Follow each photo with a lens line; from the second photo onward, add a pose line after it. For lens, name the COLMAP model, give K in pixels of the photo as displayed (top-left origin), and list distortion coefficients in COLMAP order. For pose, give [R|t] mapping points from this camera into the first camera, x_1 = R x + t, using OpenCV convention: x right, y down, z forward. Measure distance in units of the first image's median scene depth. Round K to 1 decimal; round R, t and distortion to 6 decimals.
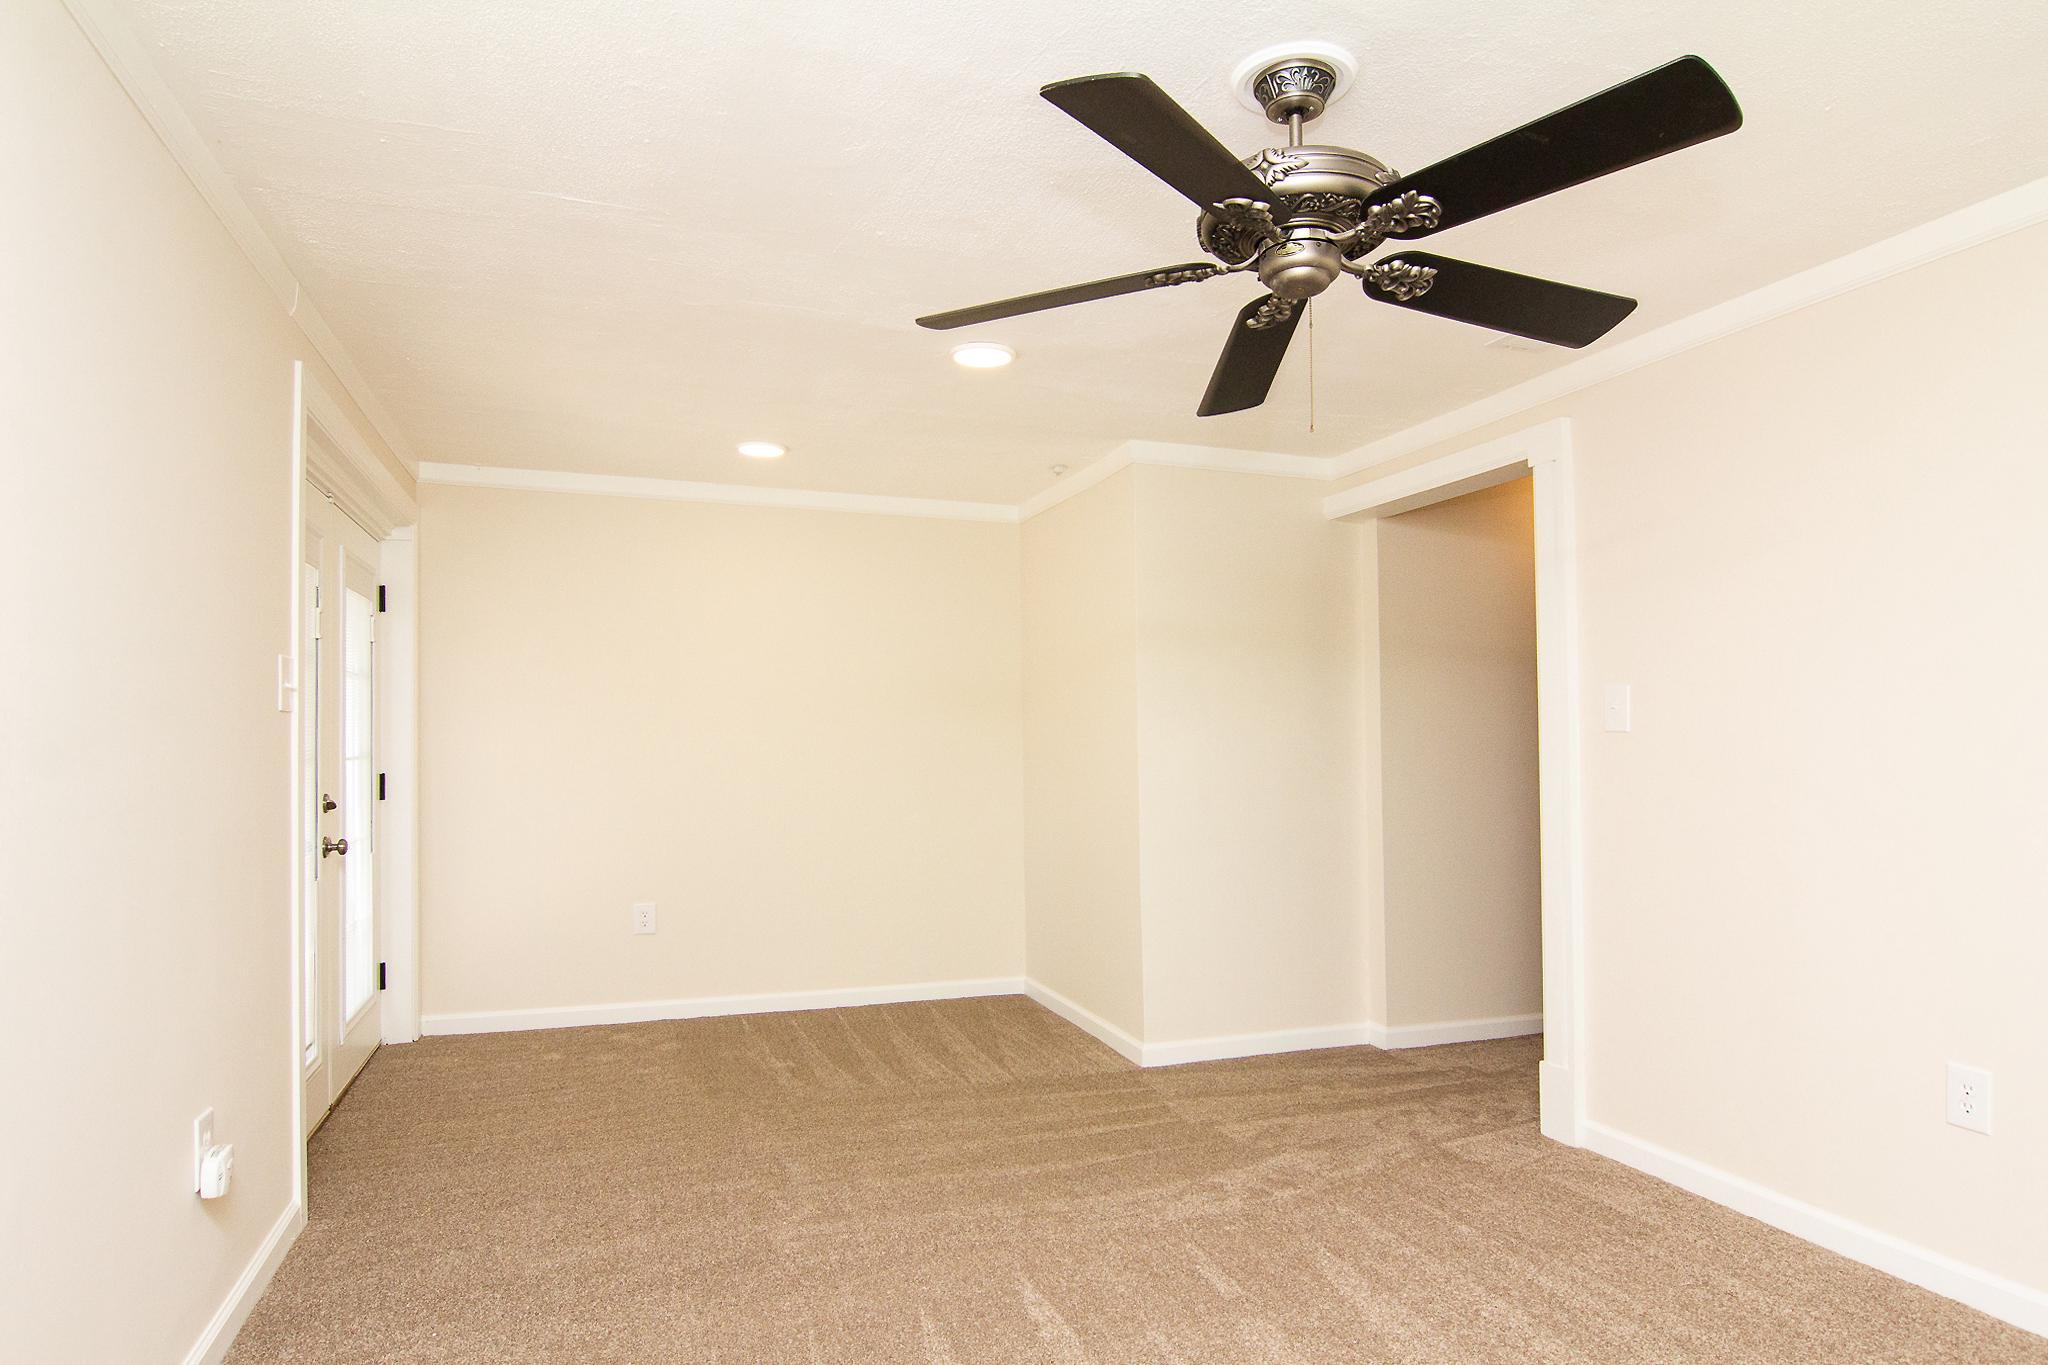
lens RADIAL K [[1199.7, 0, 1024.0], [0, 1199.7, 682.5], [0, 0, 1]] dist [0.003271, 0.000454]
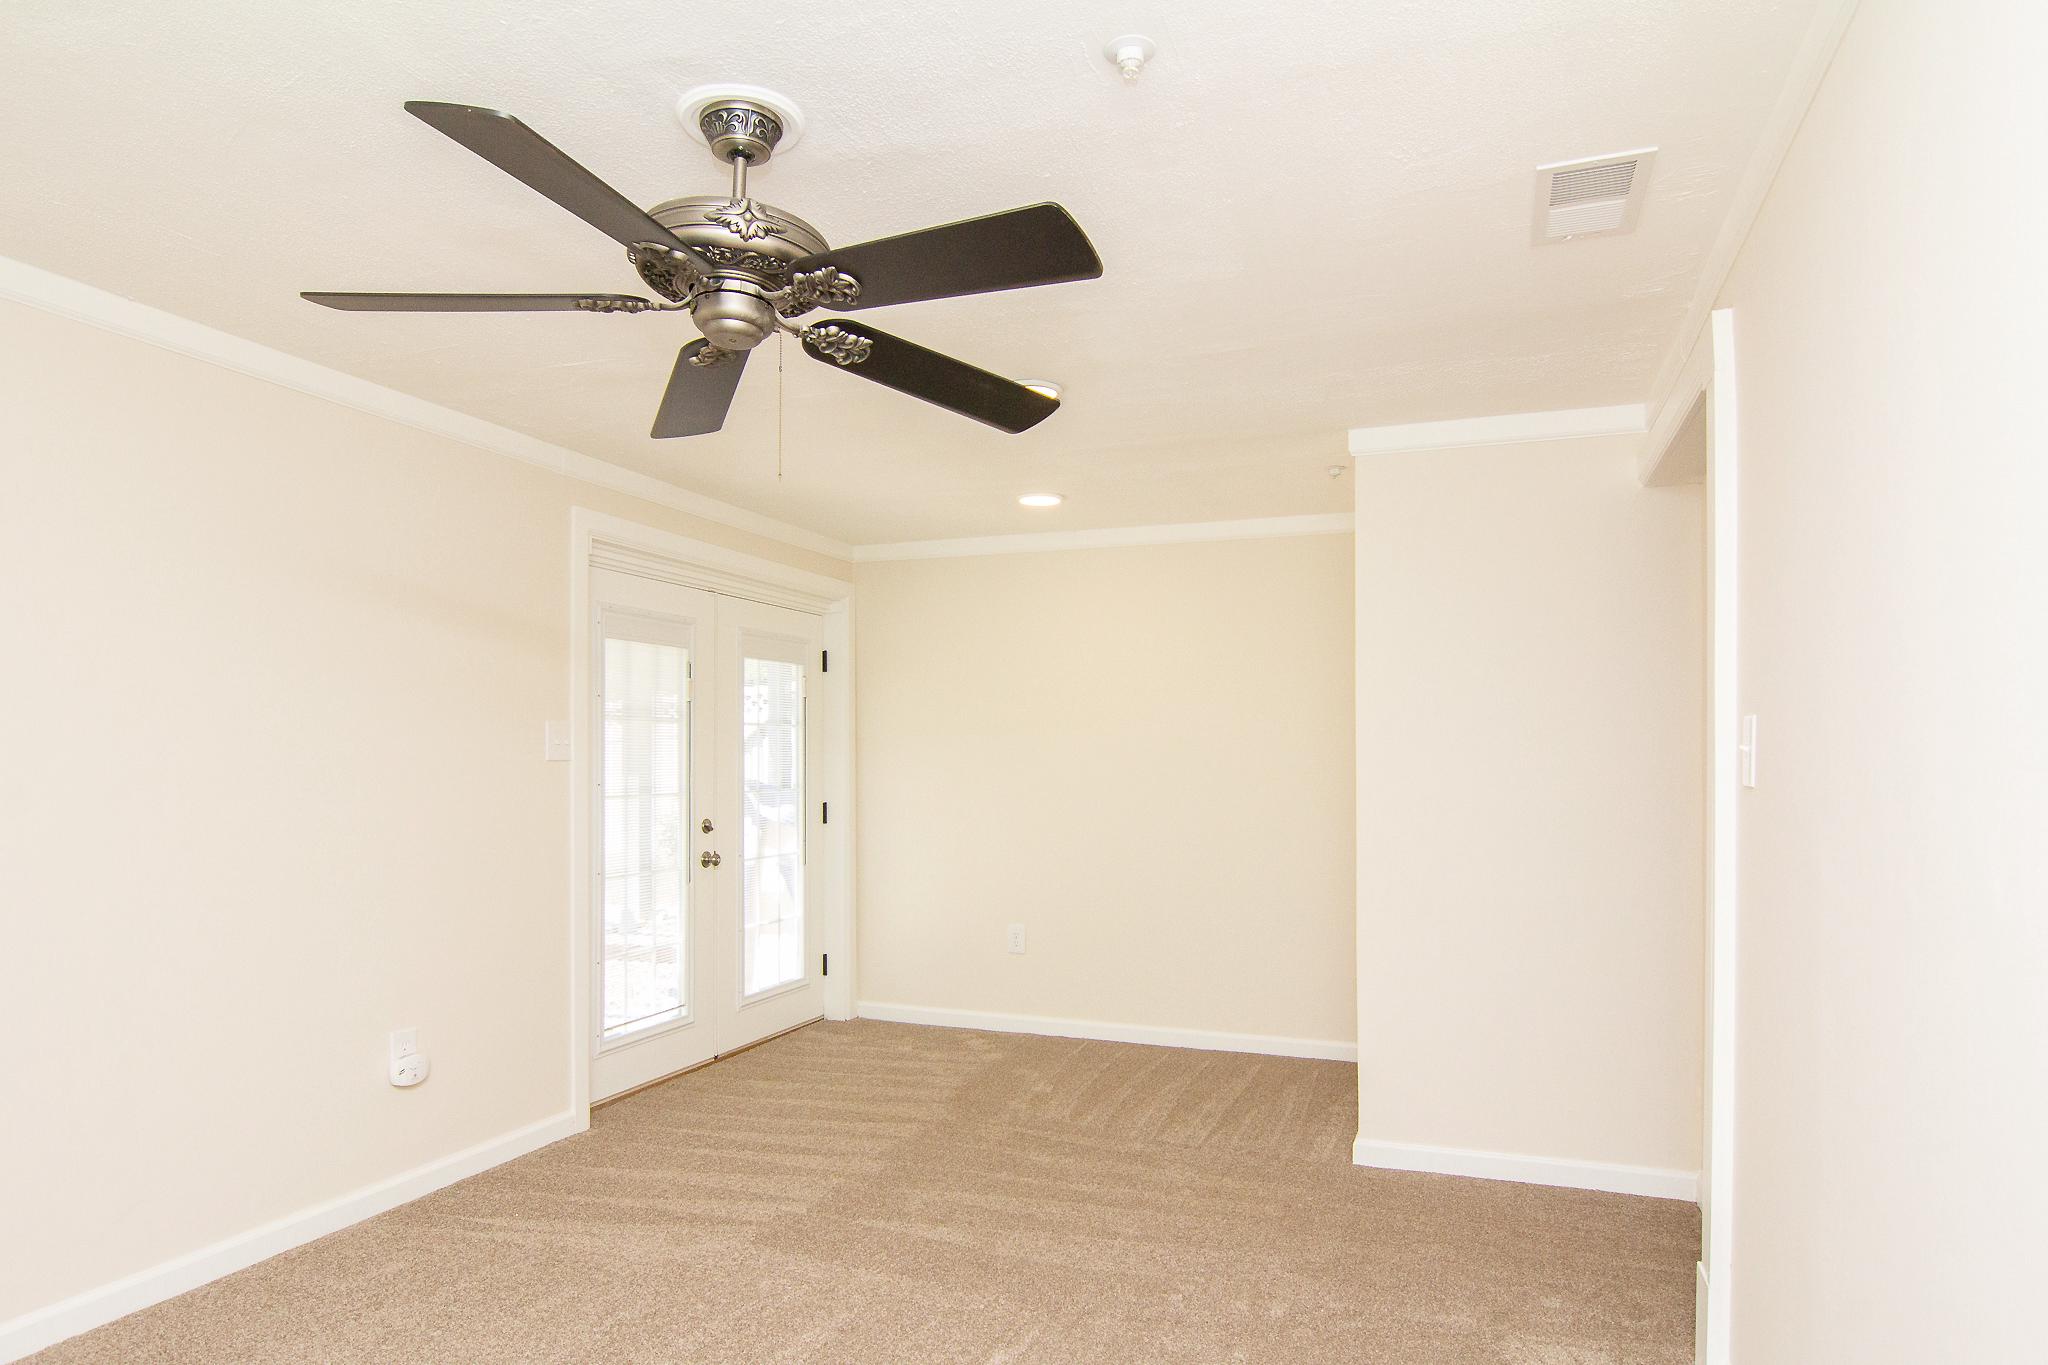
lens RADIAL K [[1227.2, 0, 1022.9], [0, 1227.2, 746.0], [0, 0, 1]] dist [-0.000009, -0.000078]
pose [[0.770920, -0.004507, -0.636916, 0.472781], [0.027679, 0.999267, 0.026431, -0.010914], [0.636331, -0.038006, 0.770480, 0.171335]]
